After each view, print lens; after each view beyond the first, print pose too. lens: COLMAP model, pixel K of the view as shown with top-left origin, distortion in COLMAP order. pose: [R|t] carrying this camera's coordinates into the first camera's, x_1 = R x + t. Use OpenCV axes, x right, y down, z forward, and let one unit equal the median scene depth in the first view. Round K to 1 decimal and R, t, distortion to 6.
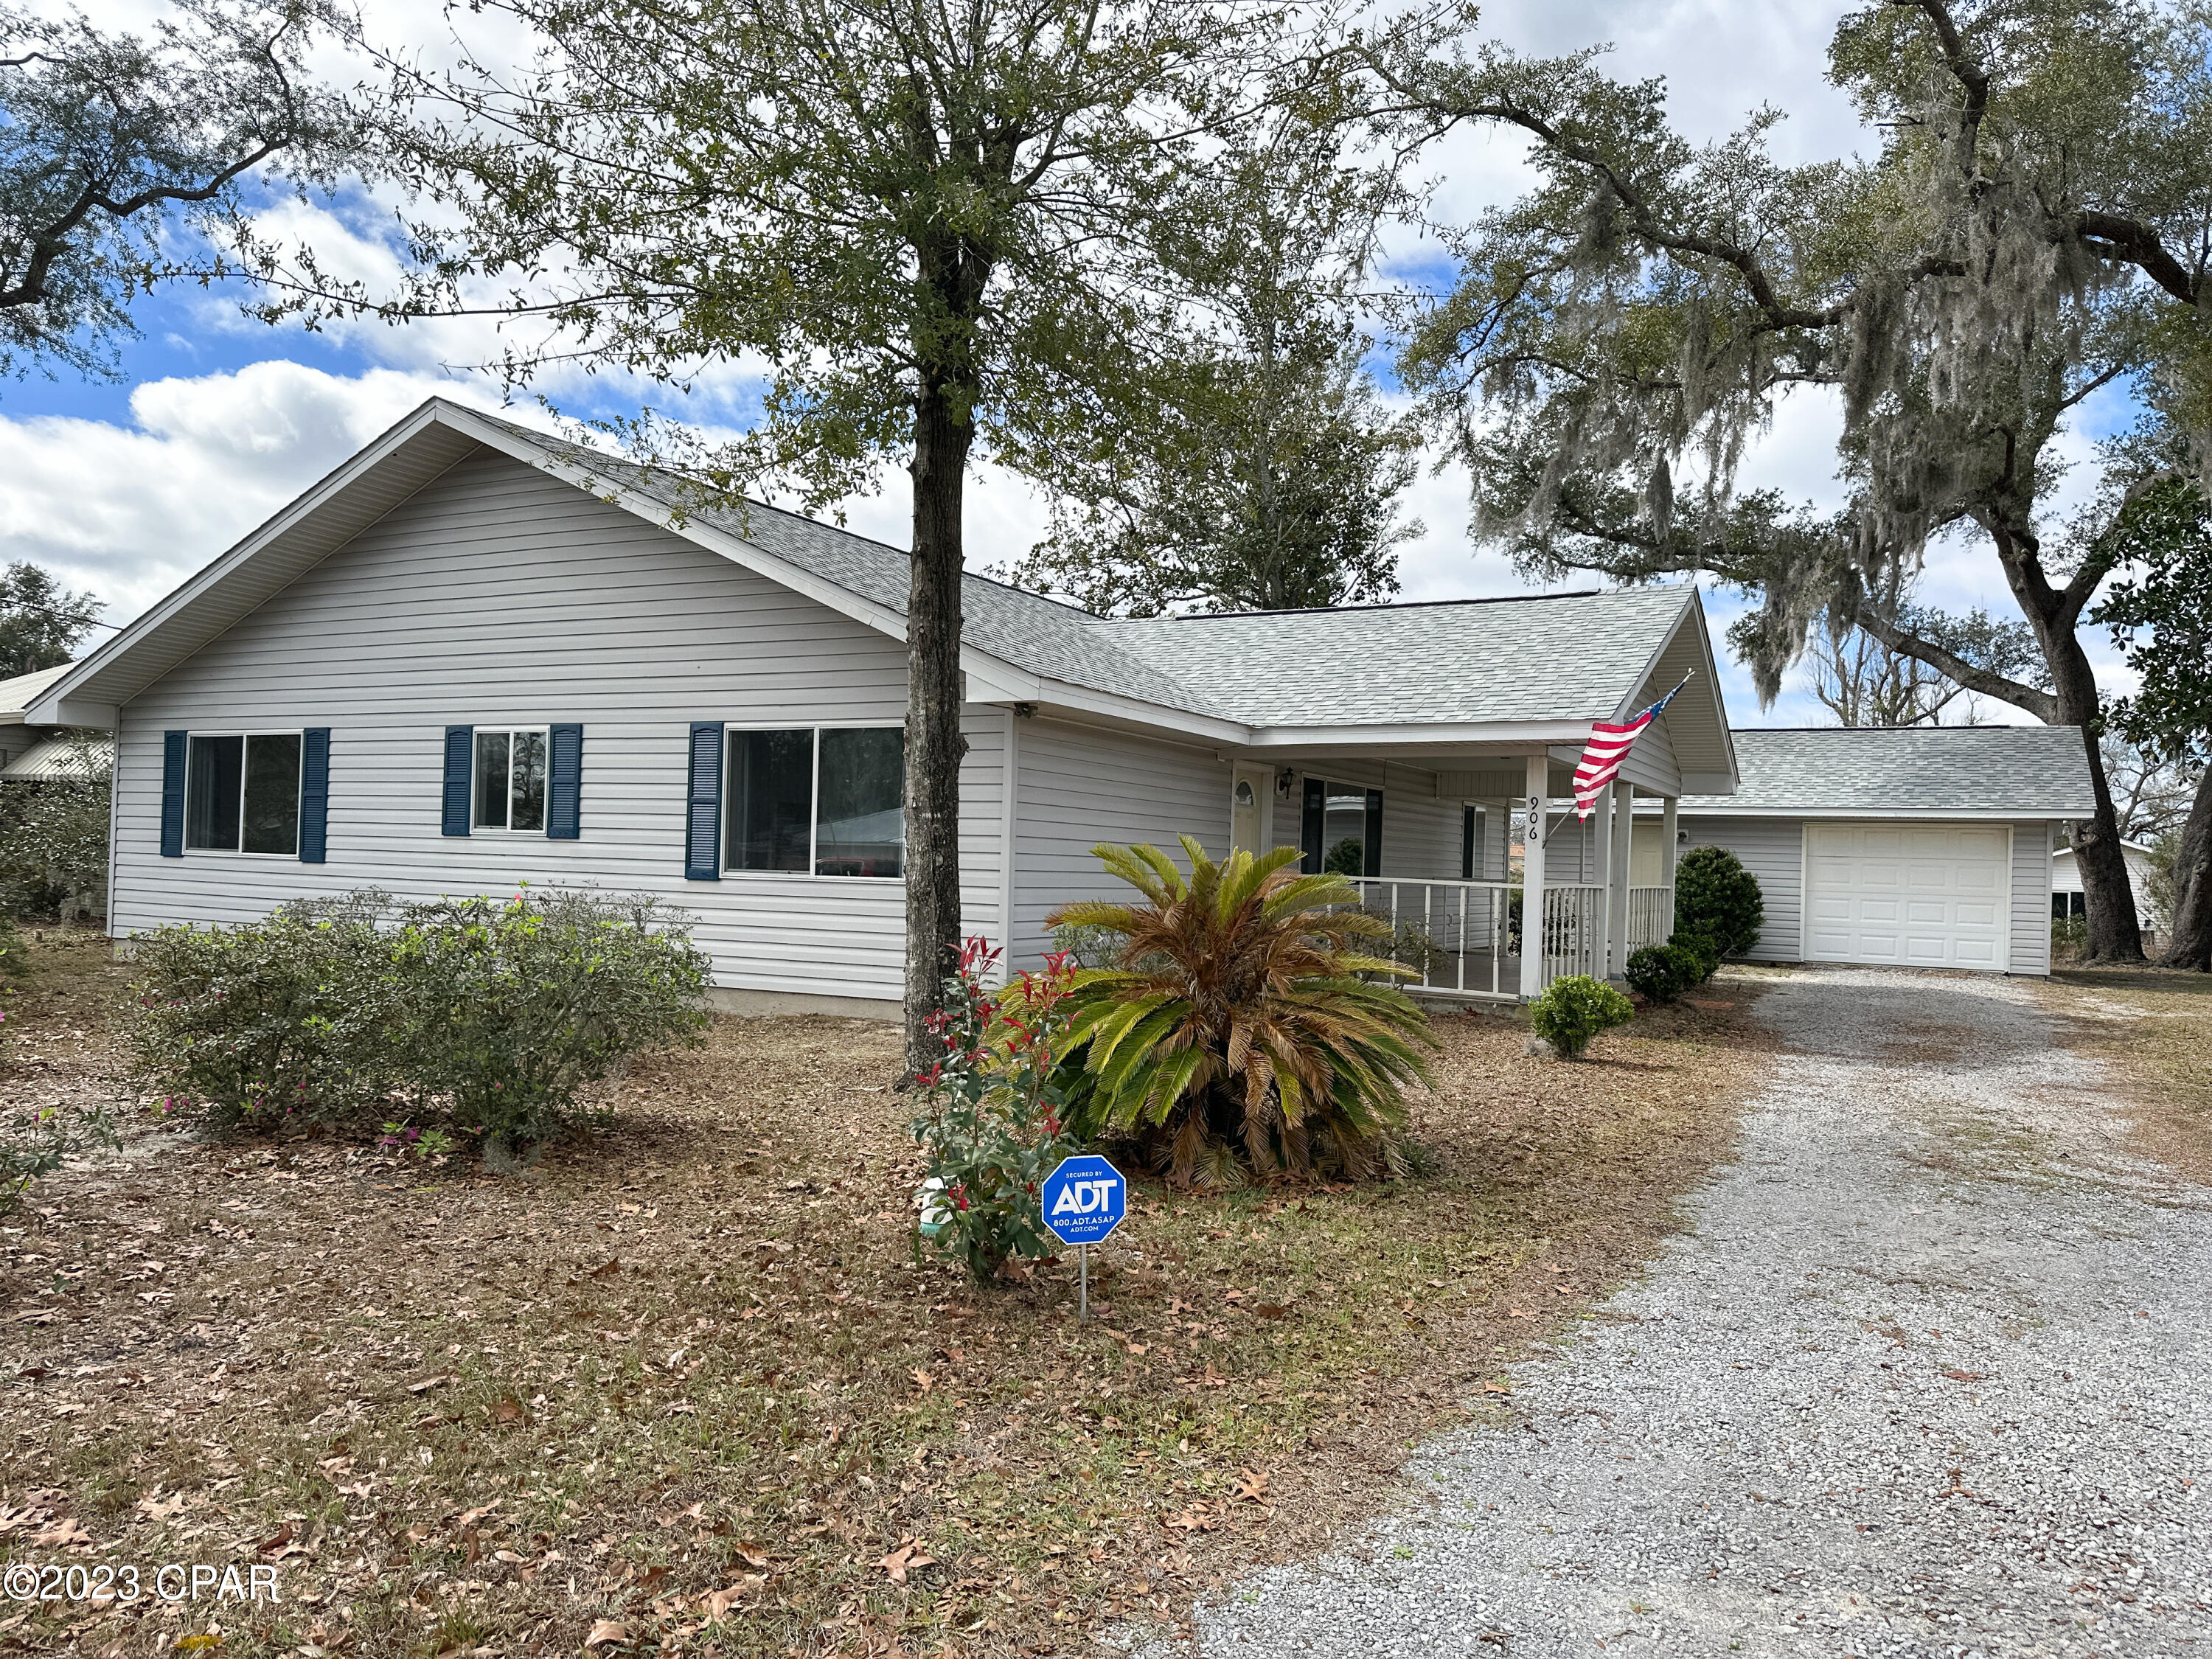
lens RADIAL K [[1512.8, 0, 1106.0], [0, 1512.8, 829.5], [0, 0, 1]] dist [0.057493, -0.068527]
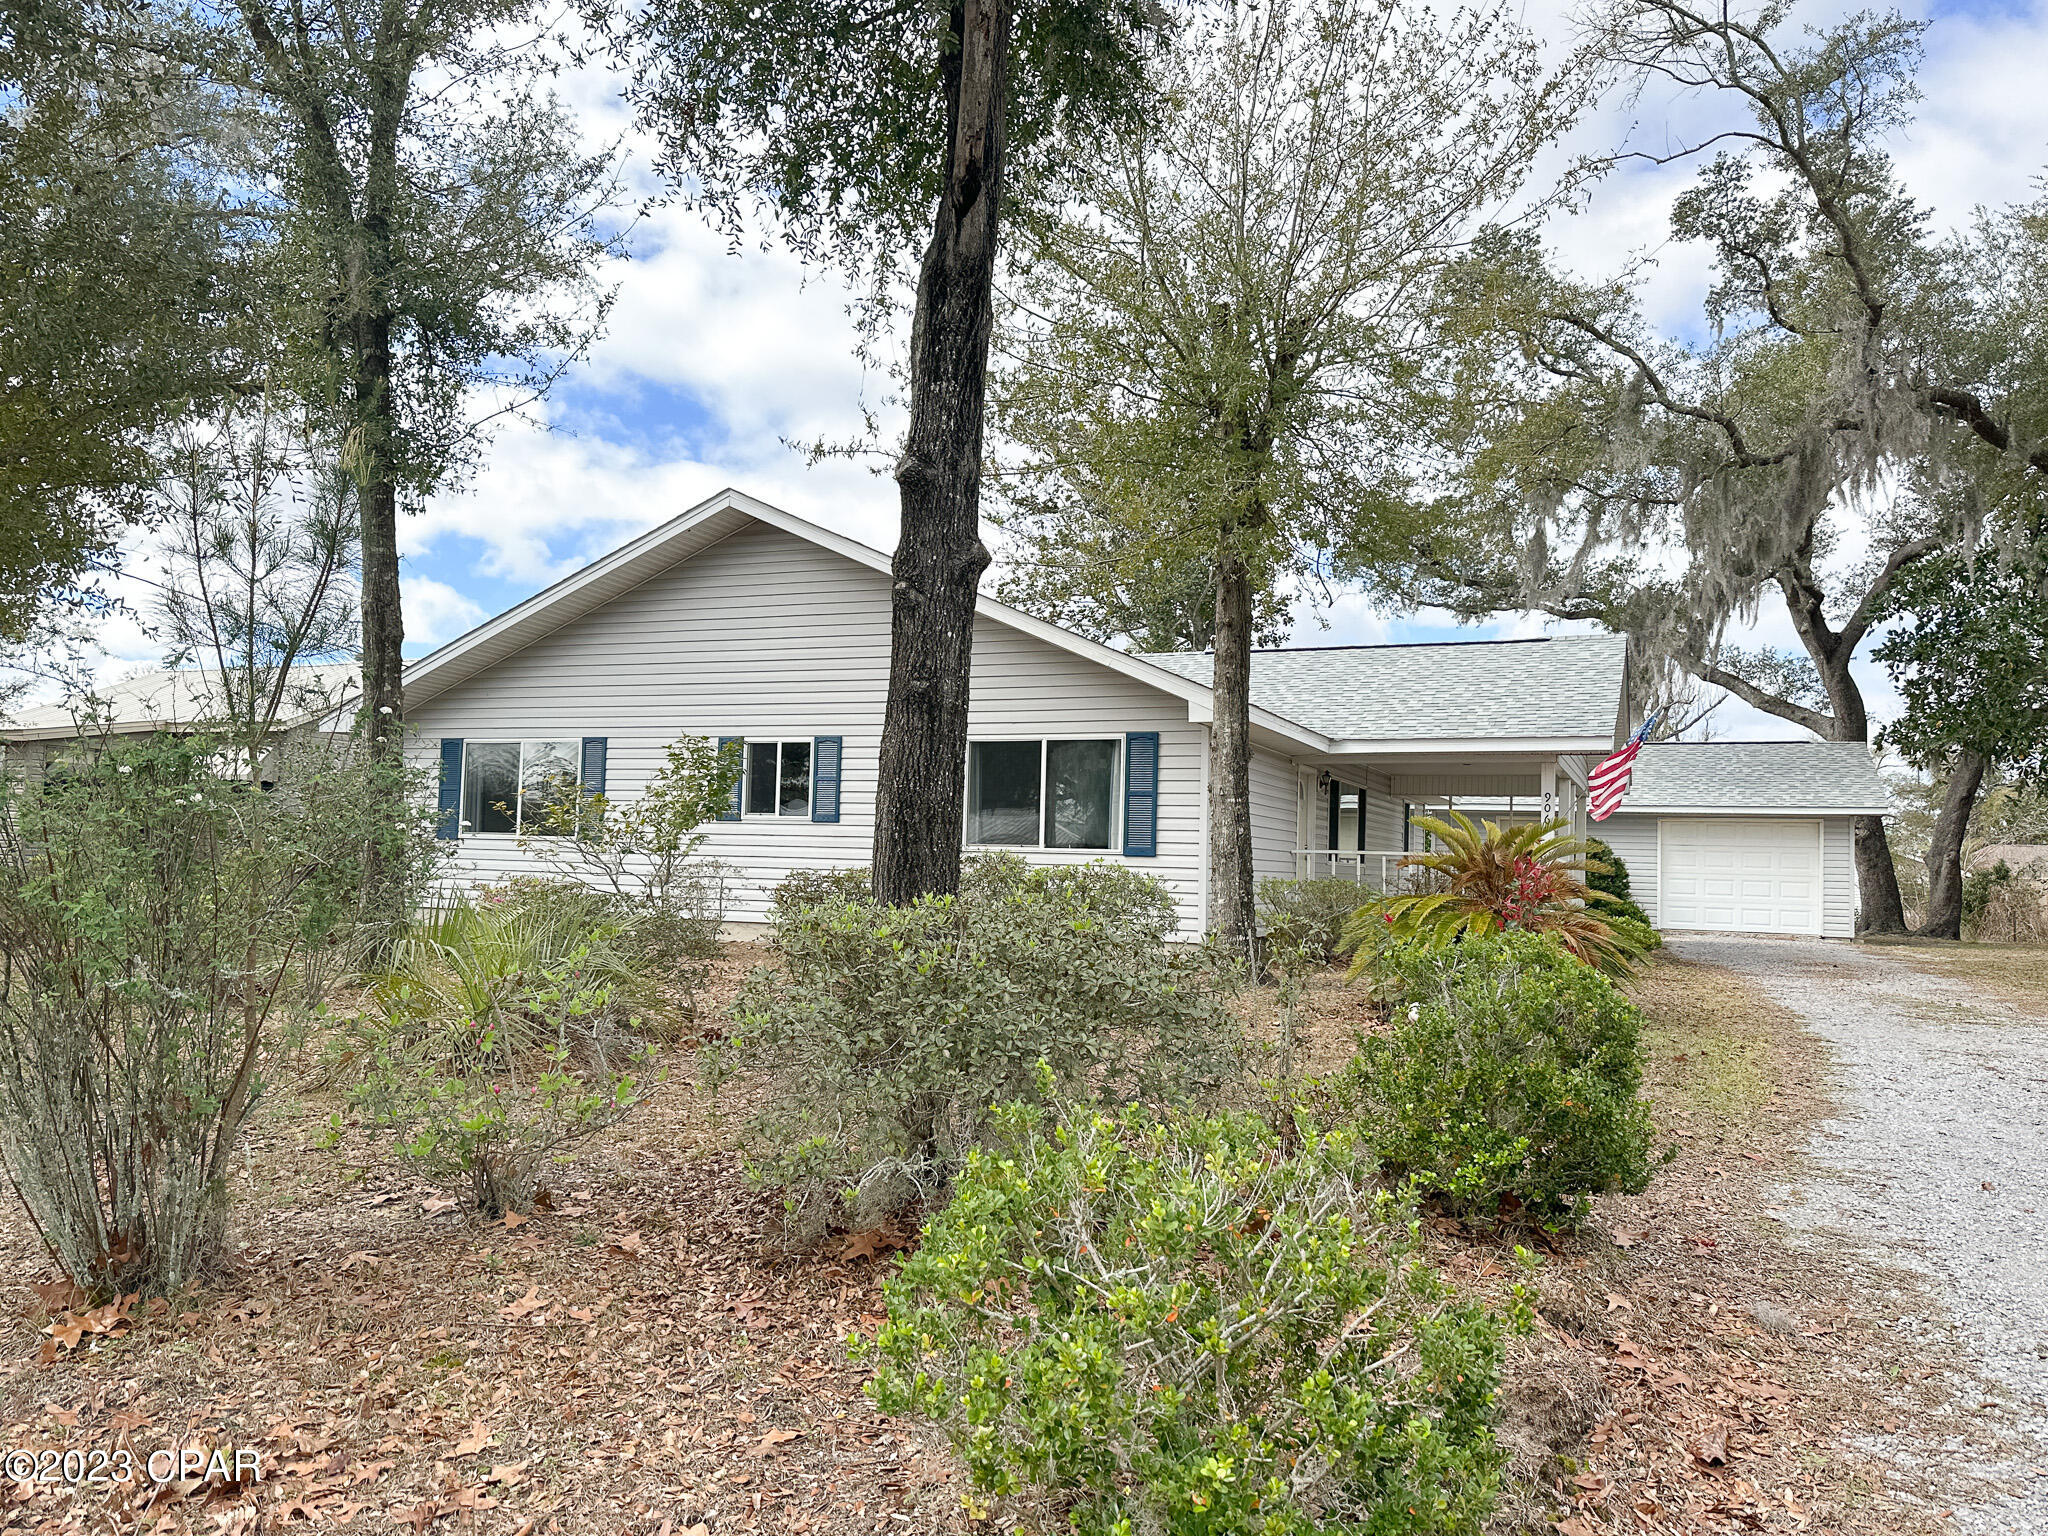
lens RADIAL K [[1400.7, 0, 1024.0], [0, 1400.7, 768.0], [0, 0, 1]] dist [0.057493, -0.068527]
pose [[0.997423, 0.003462, 0.071667, -0.132098], [-0.000241, 0.998991, -0.044911, 0.006489], [-0.071750, 0.044778, 0.996417, -0.107628]]
